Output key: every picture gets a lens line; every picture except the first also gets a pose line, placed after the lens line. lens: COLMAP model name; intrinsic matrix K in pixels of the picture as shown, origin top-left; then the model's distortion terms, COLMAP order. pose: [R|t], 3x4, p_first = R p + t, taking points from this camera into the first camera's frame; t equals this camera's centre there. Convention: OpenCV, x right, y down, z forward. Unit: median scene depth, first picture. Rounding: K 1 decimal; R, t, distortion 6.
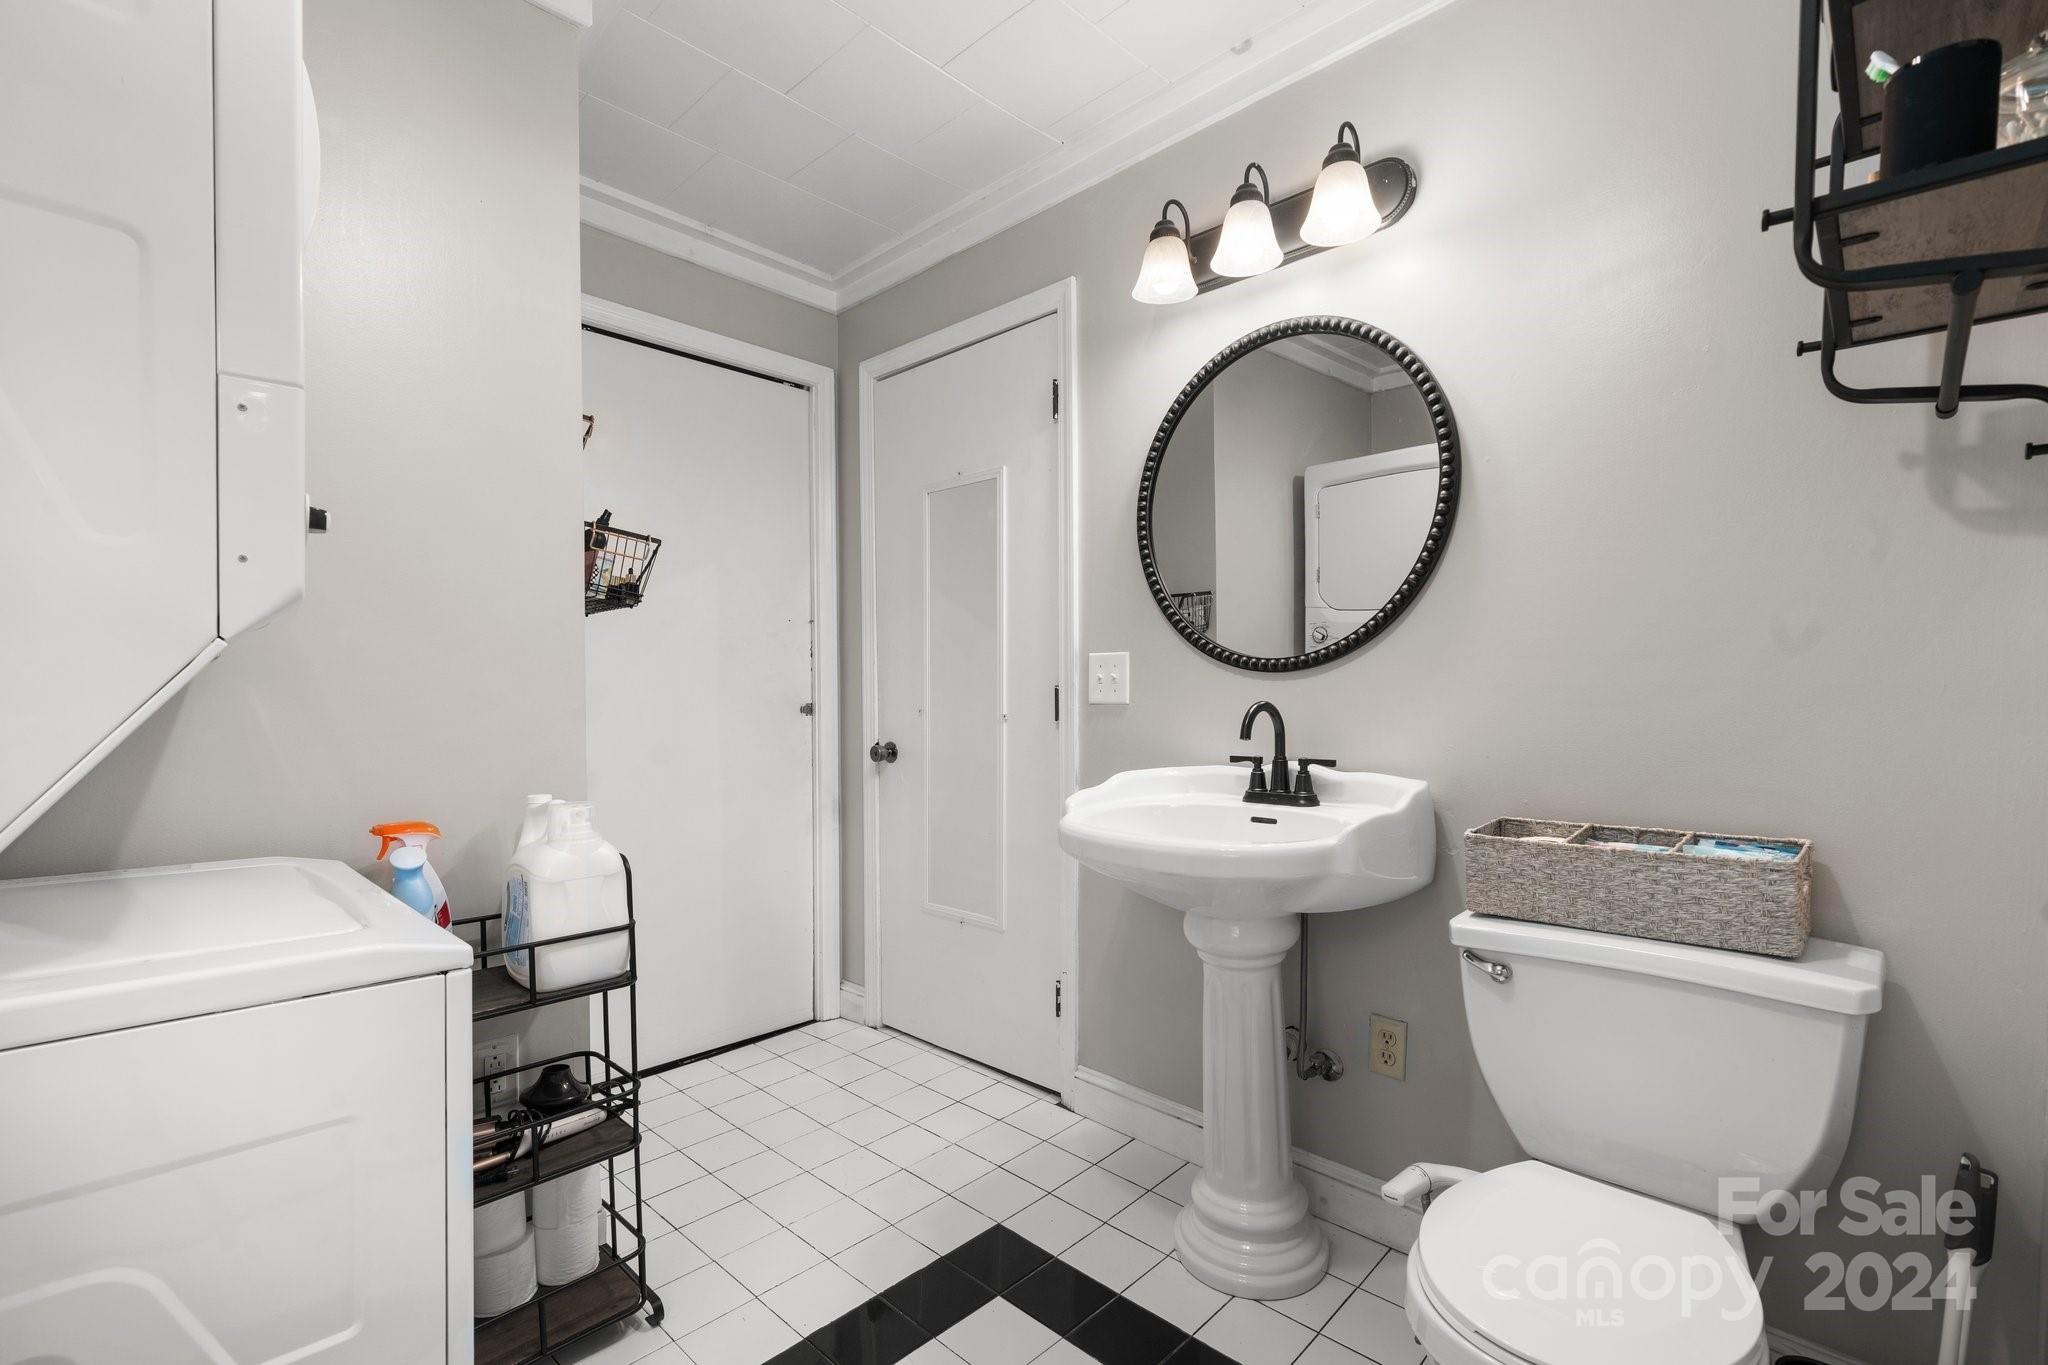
lens RADIAL K [[892.2, 0, 1024.0], [0, 892.2, 682.5], [0, 0, 1]] dist [-0.000271, 0.000124]
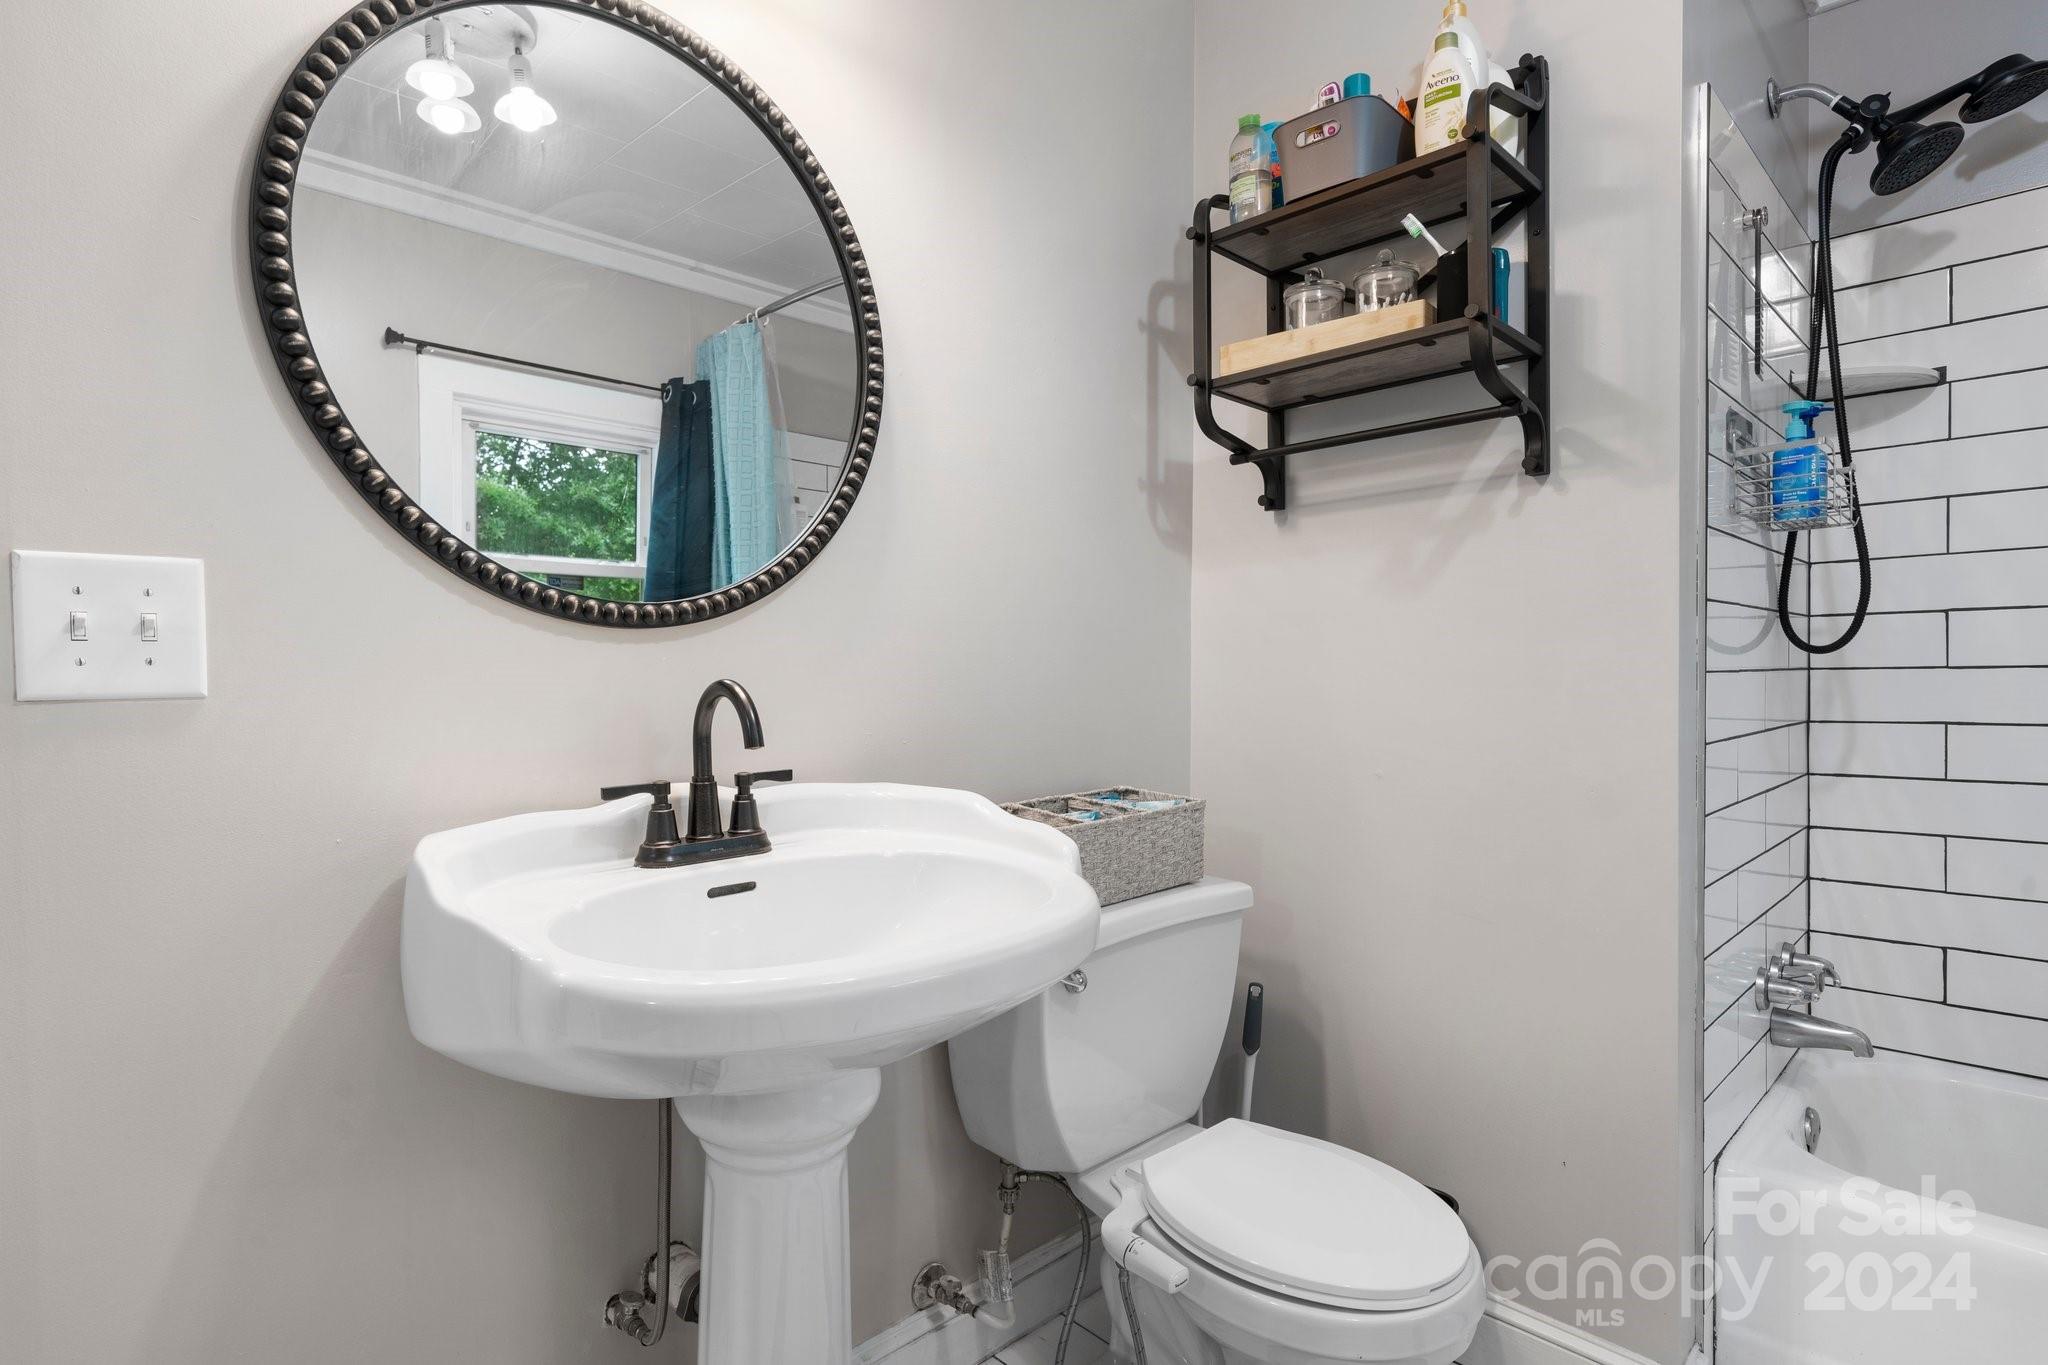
lens RADIAL K [[1077.2, 0, 1014.2], [0, 1077.2, 677.7], [0, 0, 1]] dist [0.003498, 0.000684]
pose [[0.035260, 0.000519, 0.999378, -0.391314], [0.006103, 0.999981, -0.000735, 0.022251], [-0.999360, 0.006125, 0.035256, 0.774298]]
